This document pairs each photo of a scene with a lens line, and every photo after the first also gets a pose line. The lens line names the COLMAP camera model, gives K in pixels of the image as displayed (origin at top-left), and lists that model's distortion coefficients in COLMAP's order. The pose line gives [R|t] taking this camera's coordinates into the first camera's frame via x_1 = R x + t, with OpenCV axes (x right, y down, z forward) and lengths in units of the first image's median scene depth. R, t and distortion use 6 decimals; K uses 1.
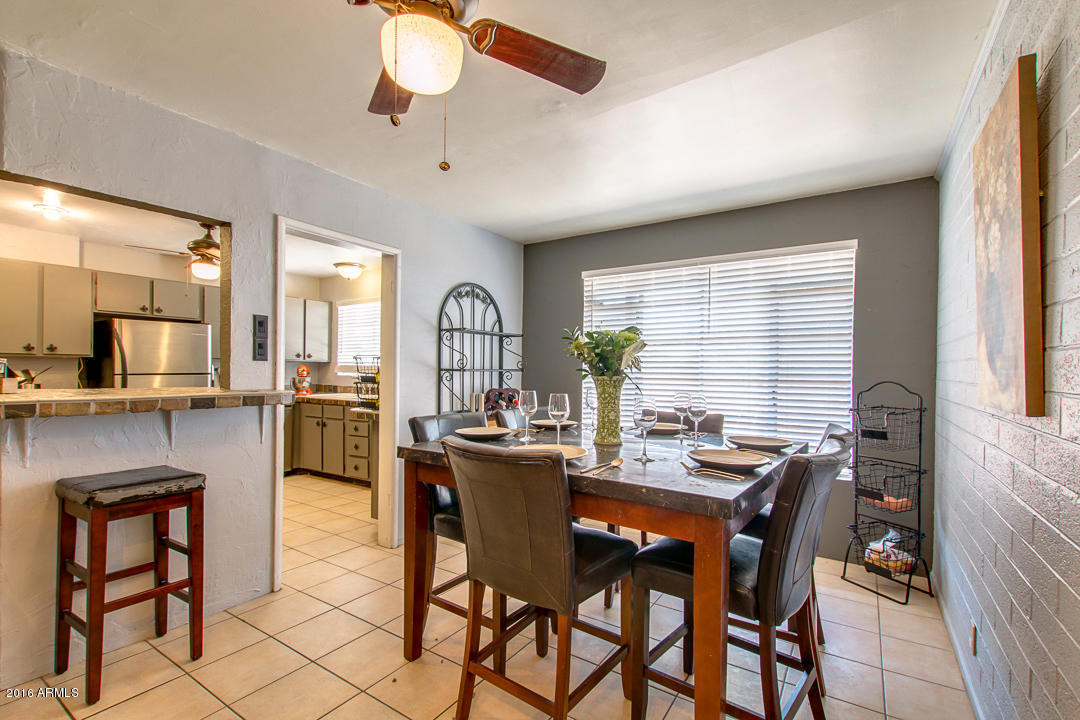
lens RADIAL K [[488.7, 0, 538.4], [0, 488.7, 370.9], [0, 0, 1]] dist [0.003709, -0.000277]
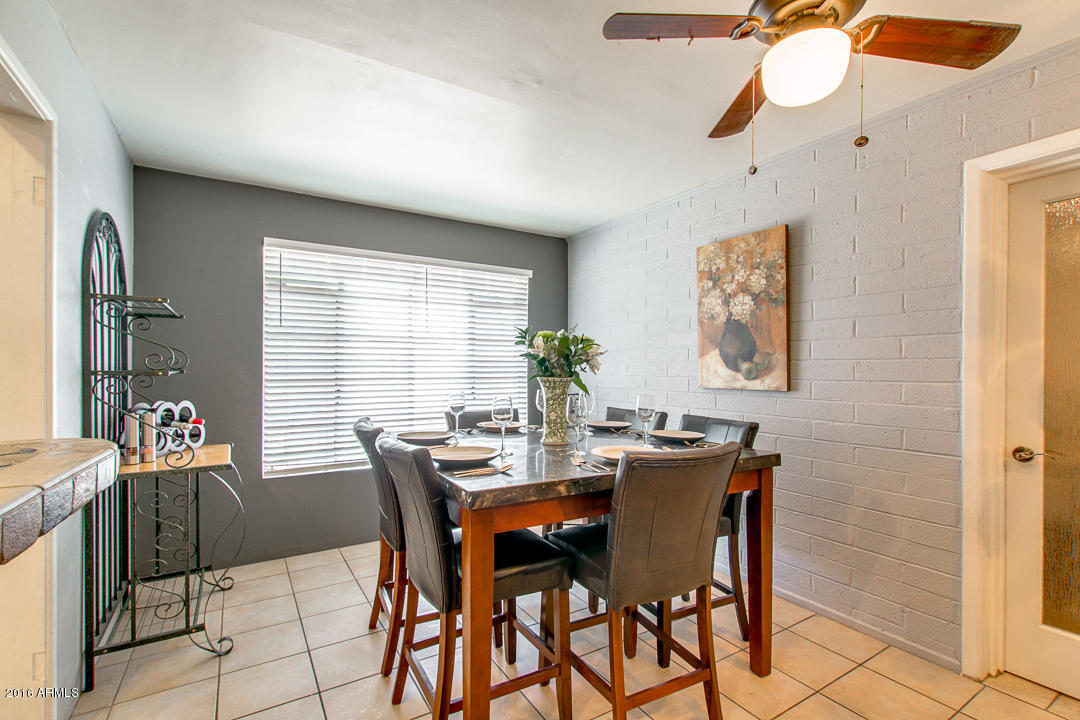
lens RADIAL K [[488.7, 0, 538.4], [0, 488.7, 370.9], [0, 0, 1]] dist [0.003709, -0.000277]
pose [[0.420903, -0.011015, 0.907039, -0.387771], [0.003783, 0.999939, 0.010388, -0.006284], [-0.907098, -0.000941, 0.420919, 0.296049]]
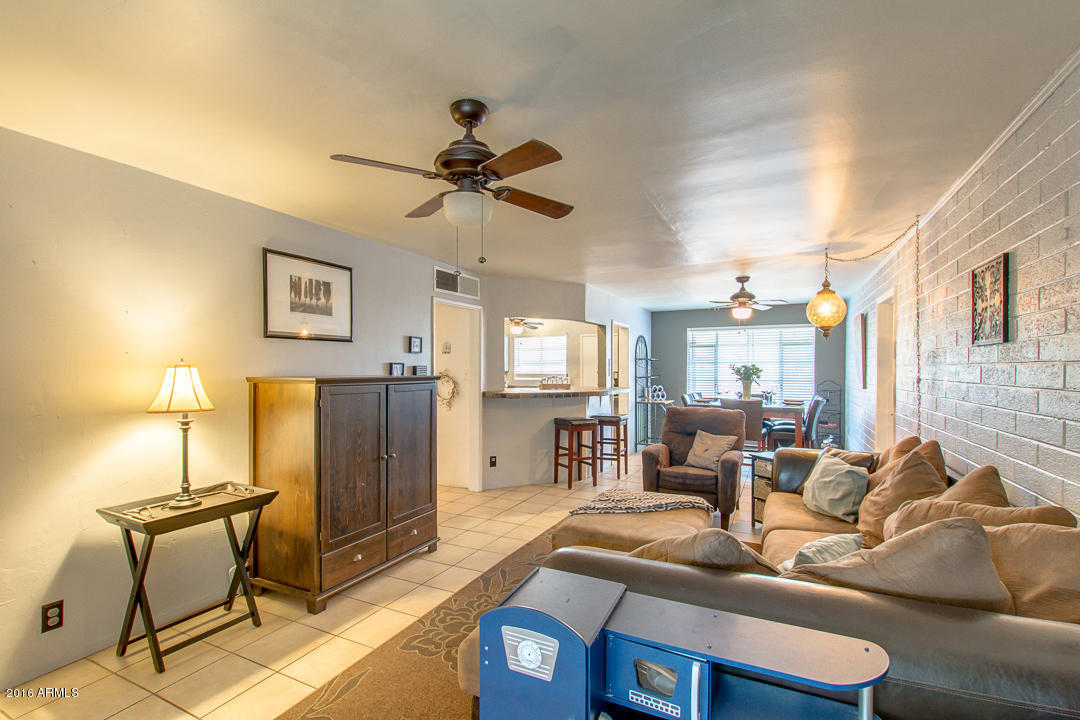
lens RADIAL K [[490.4, 0, 539.8], [0, 490.4, 368.9], [0, 0, 1]] dist [0.002733, 0.000385]
pose [[0.992405, -0.008754, 0.122699, -0.737377], [0.008758, 0.999962, 0.000506, -0.036884], [-0.122698, 0.000572, 0.992444, -0.915965]]
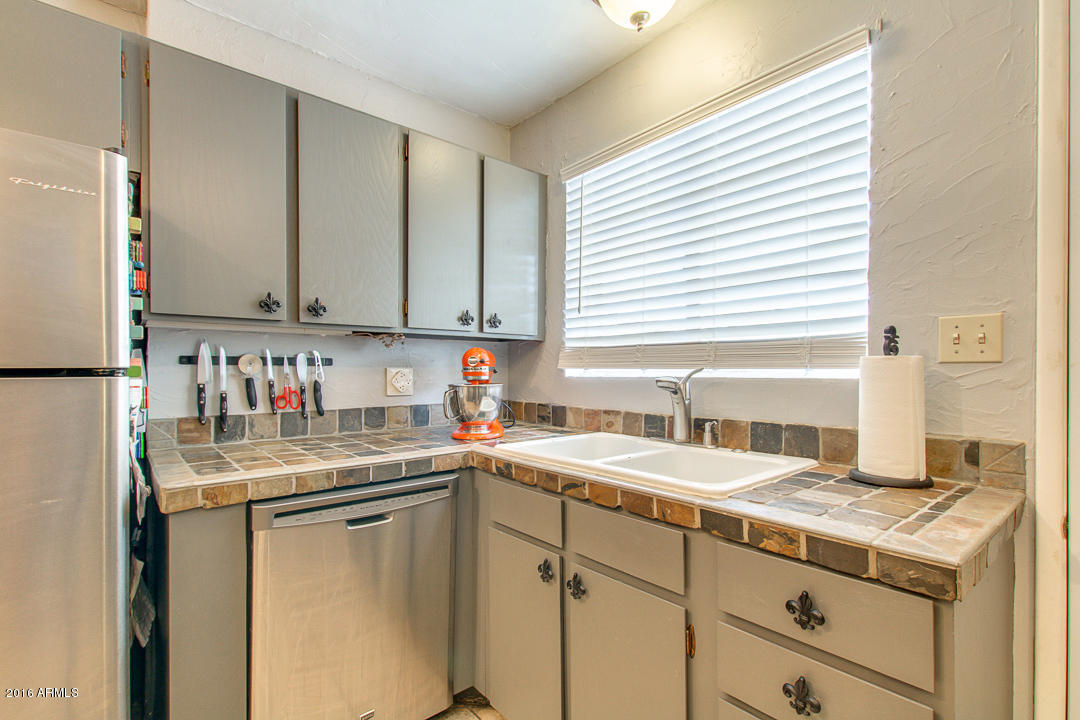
lens RADIAL K [[488.7, 0, 538.4], [0, 488.7, 370.9], [0, 0, 1]] dist [0.003709, -0.000277]
pose [[0.961737, -0.006563, -0.273895, -0.461714], [0.005879, 0.999977, -0.003317, 0.007862], [0.273910, 0.001580, 0.961754, 0.908859]]
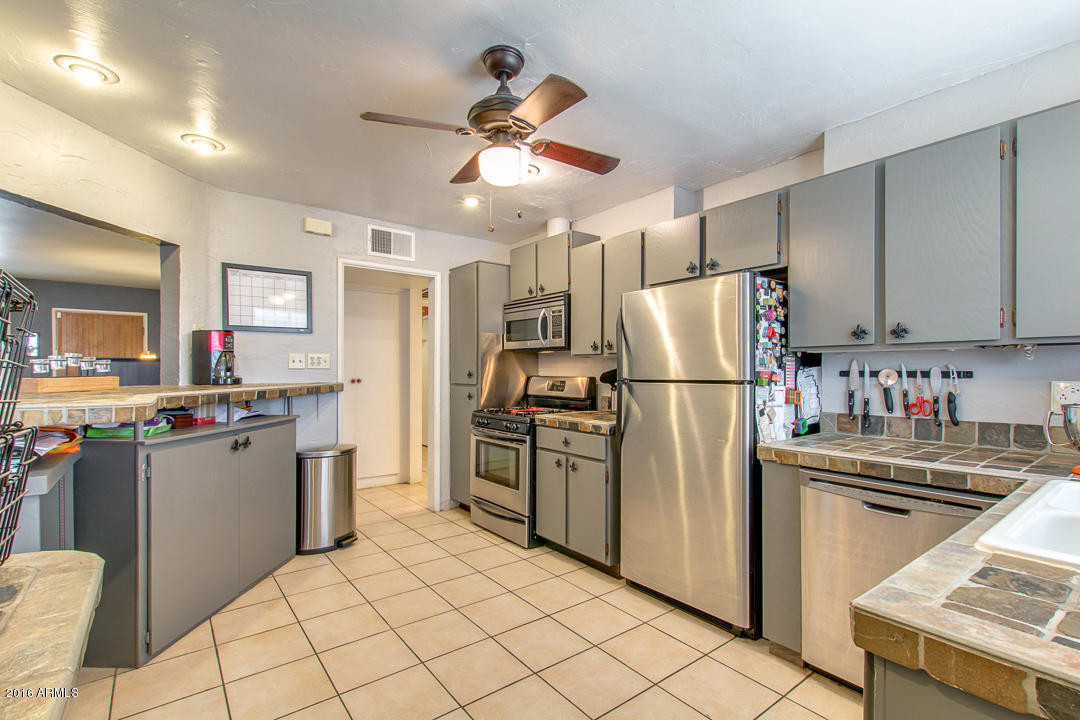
lens RADIAL K [[488.7, 0, 538.4], [0, 488.7, 370.9], [0, 0, 1]] dist [0.003709, -0.000277]
pose [[-0.321803, -0.008343, -0.946770, -0.206363], [-0.006960, 0.999955, -0.006446, -0.000456], [0.946781, 0.004516, -0.321847, 1.049157]]
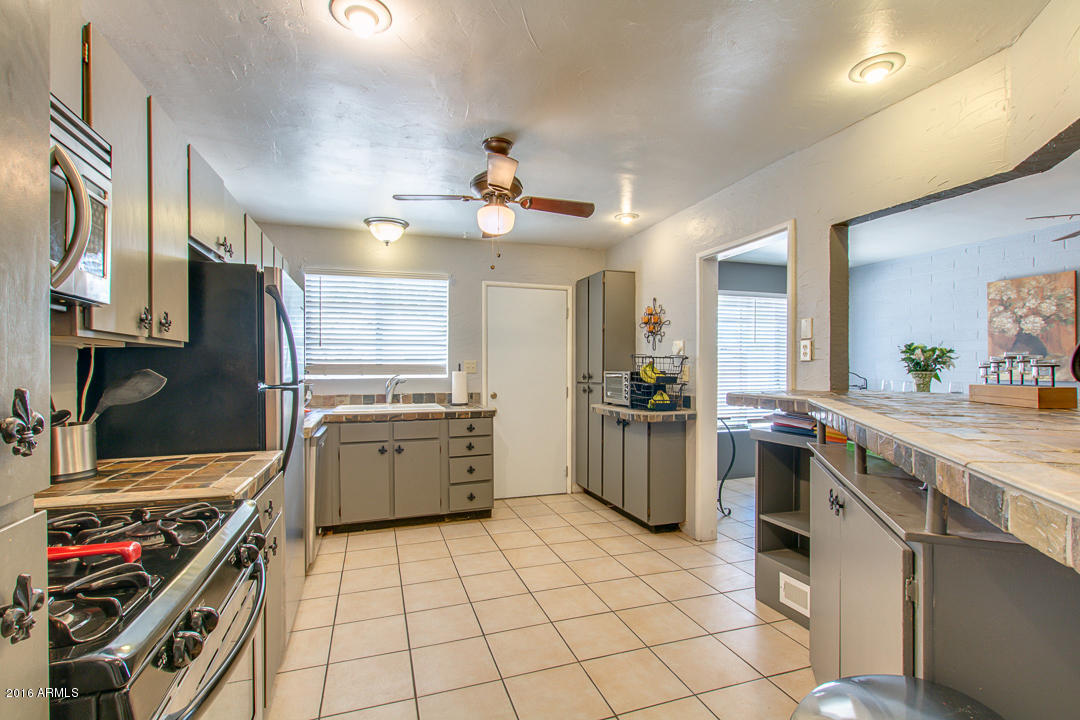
lens RADIAL K [[488.7, 0, 538.4], [0, 488.7, 370.9], [0, 0, 1]] dist [0.003709, -0.000277]
pose [[0.614649, -0.013630, 0.788683, -1.020847], [0.007110, 0.999906, 0.011740, -0.011060], [-0.788769, -0.001608, 0.614688, 0.492530]]
